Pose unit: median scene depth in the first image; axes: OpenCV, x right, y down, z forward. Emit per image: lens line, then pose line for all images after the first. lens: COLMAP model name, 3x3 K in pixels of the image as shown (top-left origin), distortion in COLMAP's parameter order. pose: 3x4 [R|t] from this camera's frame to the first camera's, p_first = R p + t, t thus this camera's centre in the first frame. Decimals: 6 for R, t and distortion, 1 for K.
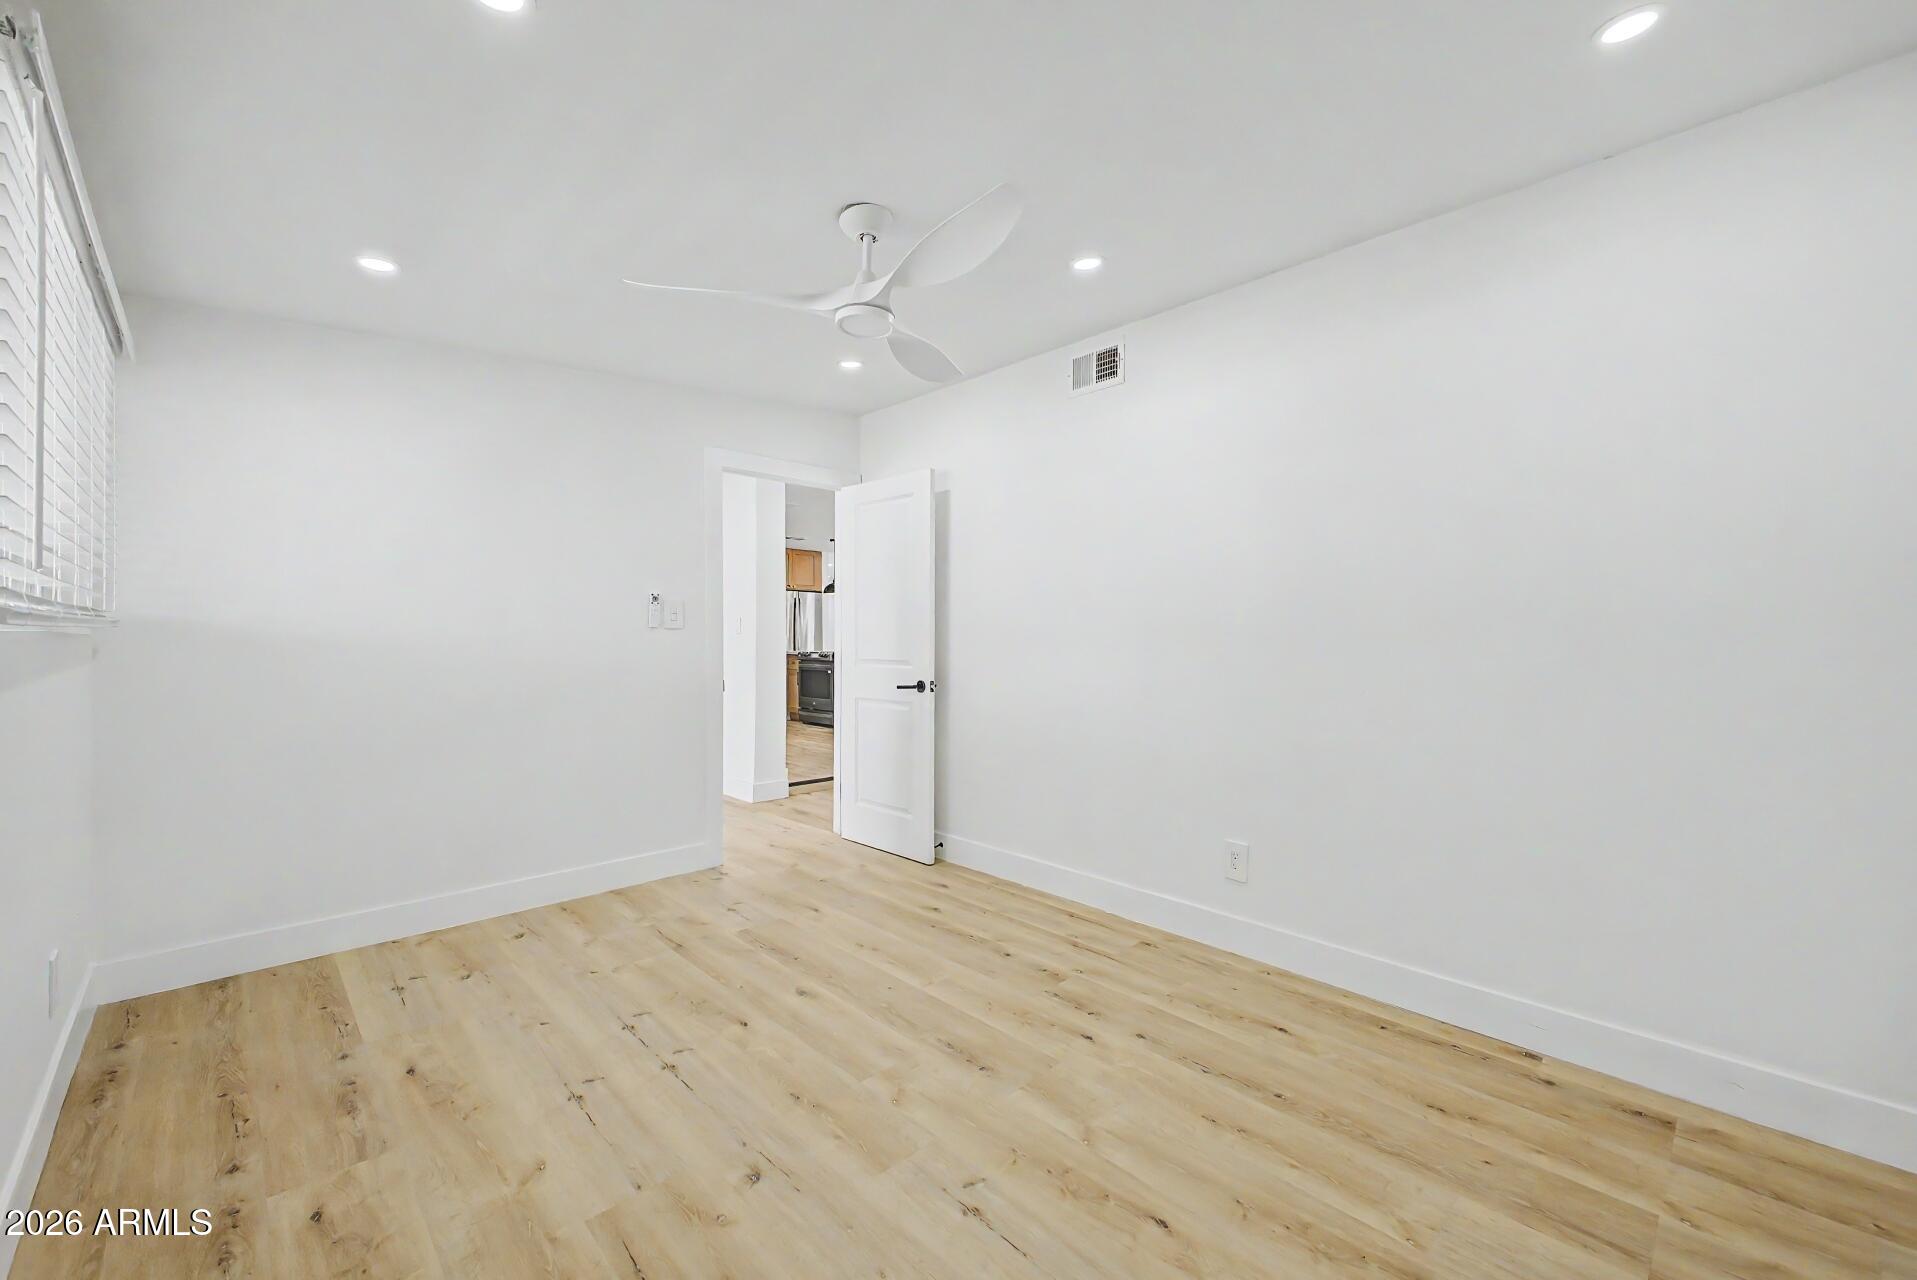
lens RADIAL K [[781.9, 0, 958.5], [0, 781.9, 640.0], [0, 0, 1]] dist [0.014482, -0.000046]
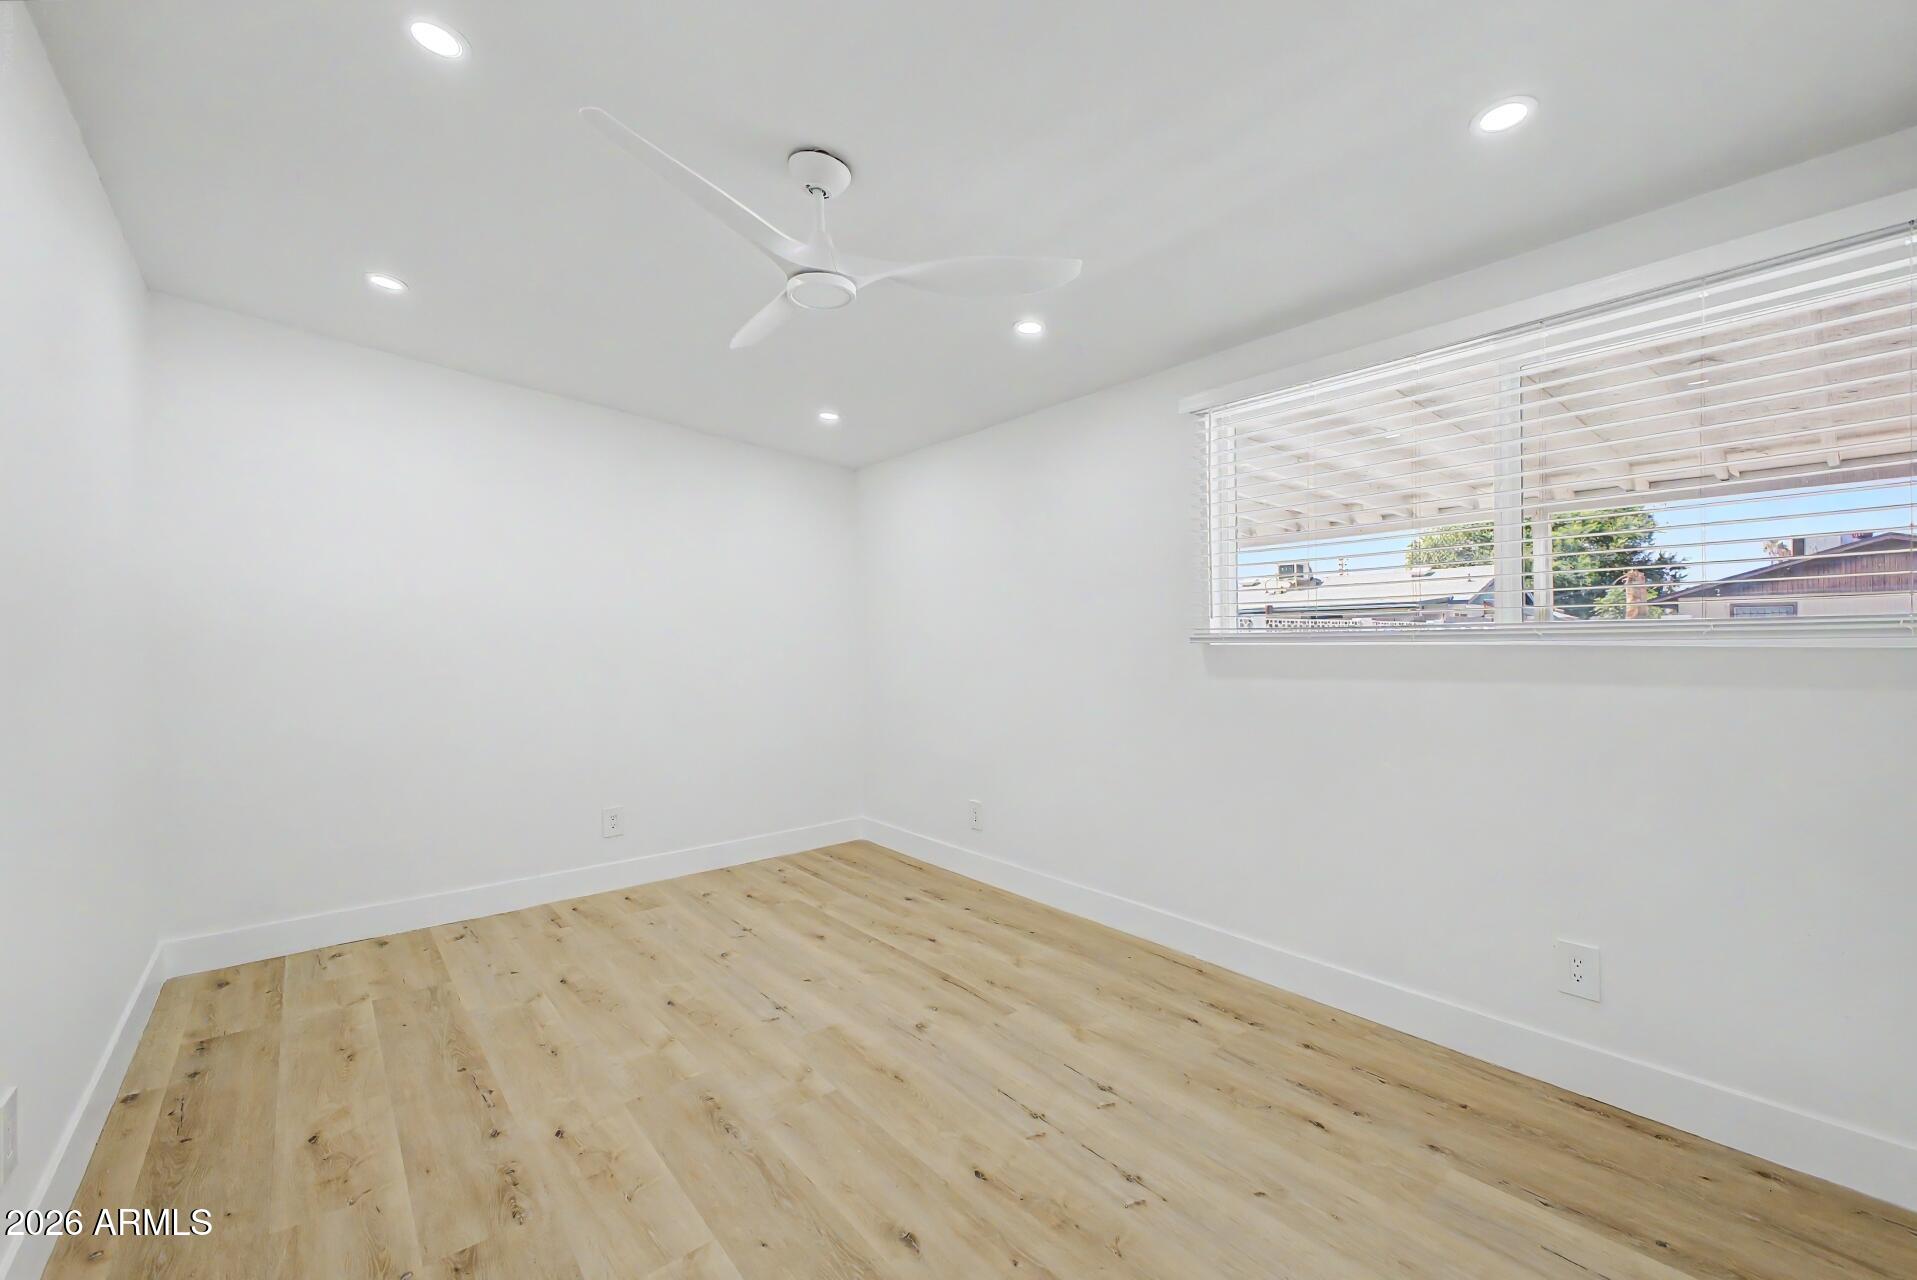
lens RADIAL K [[781.9, 0, 958.5], [0, 781.9, 640.0], [0, 0, 1]] dist [0.014482, -0.000046]
pose [[-0.998296, 0.004715, 0.058165, -0.344564], [0.004952, 0.999980, 0.003933, -0.023030], [-0.058145, 0.004215, -0.998299, 2.007602]]
